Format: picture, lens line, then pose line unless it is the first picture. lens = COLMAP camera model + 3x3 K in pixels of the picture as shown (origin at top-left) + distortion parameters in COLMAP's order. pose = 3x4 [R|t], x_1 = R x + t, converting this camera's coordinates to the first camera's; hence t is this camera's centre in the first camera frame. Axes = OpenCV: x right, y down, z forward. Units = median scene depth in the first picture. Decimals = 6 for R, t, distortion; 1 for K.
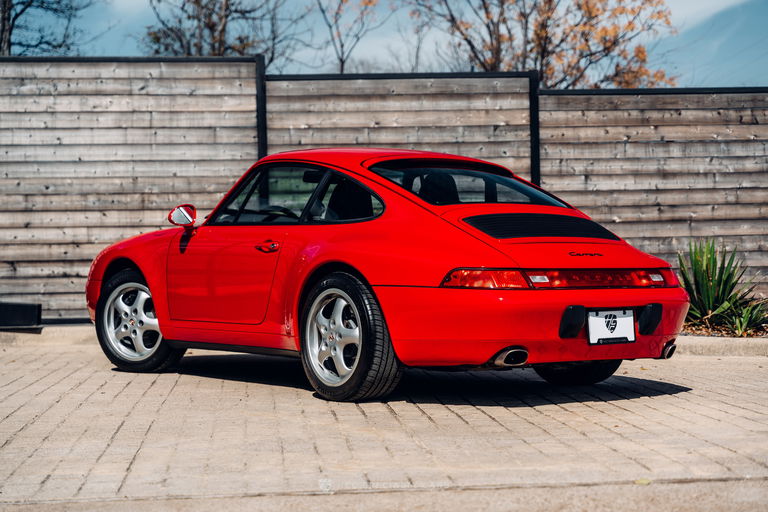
lens RADIAL K [[1506.6, 0, 385.7], [0, 1506.6, 260.2], [0, 0, 1]] dist [0.046078, 0.000000]
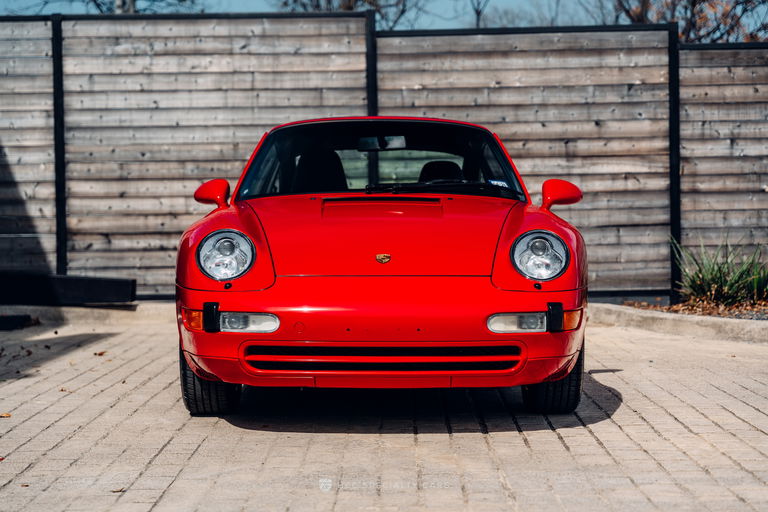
lens RADIAL K [[1506.6, 0, 379.0], [0, 1506.6, 254.9], [0, 0, 1]] dist [0.046078, 0.000000]
pose [[0.994239, 0.006040, -0.107015, 0.021364], [-0.002840, 0.999545, 0.030030, -0.014370], [0.107148, -0.029553, 0.993804, 0.084976]]
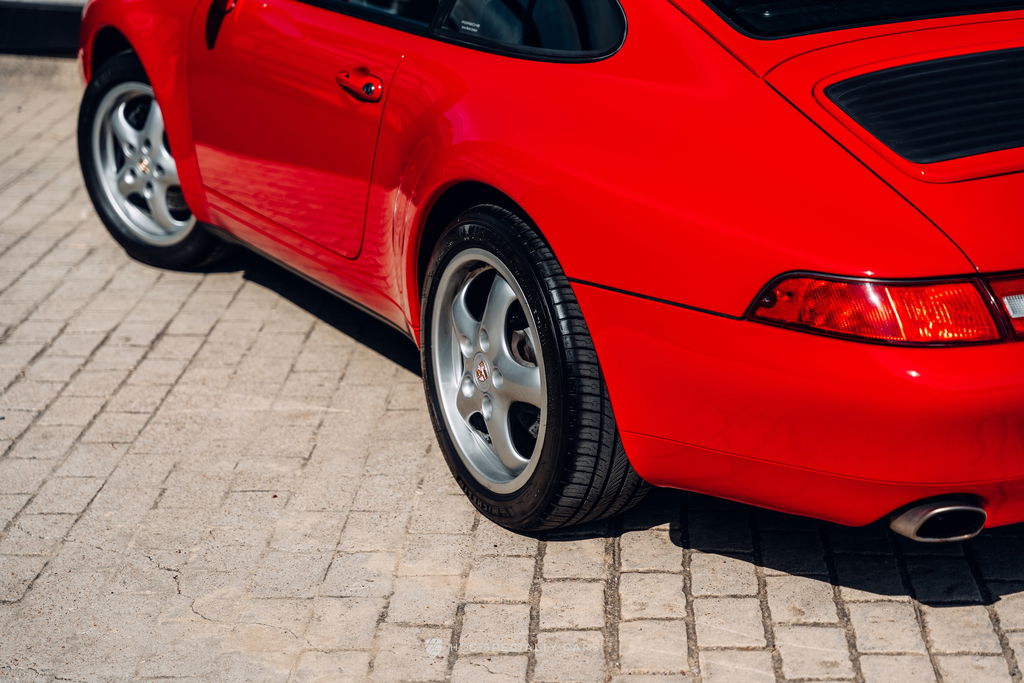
lens RADIAL K [[1970.3, 0, 510.2], [0, 1970.3, 336.9], [0, 0, 1]] dist [0.039446, 0.000000]
pose [[0.990015, 0.023424, -0.138999, 0.013844], [0.018293, 0.956407, 0.291465, -0.034795], [0.139767, -0.291097, 0.946429, 0.164250]]
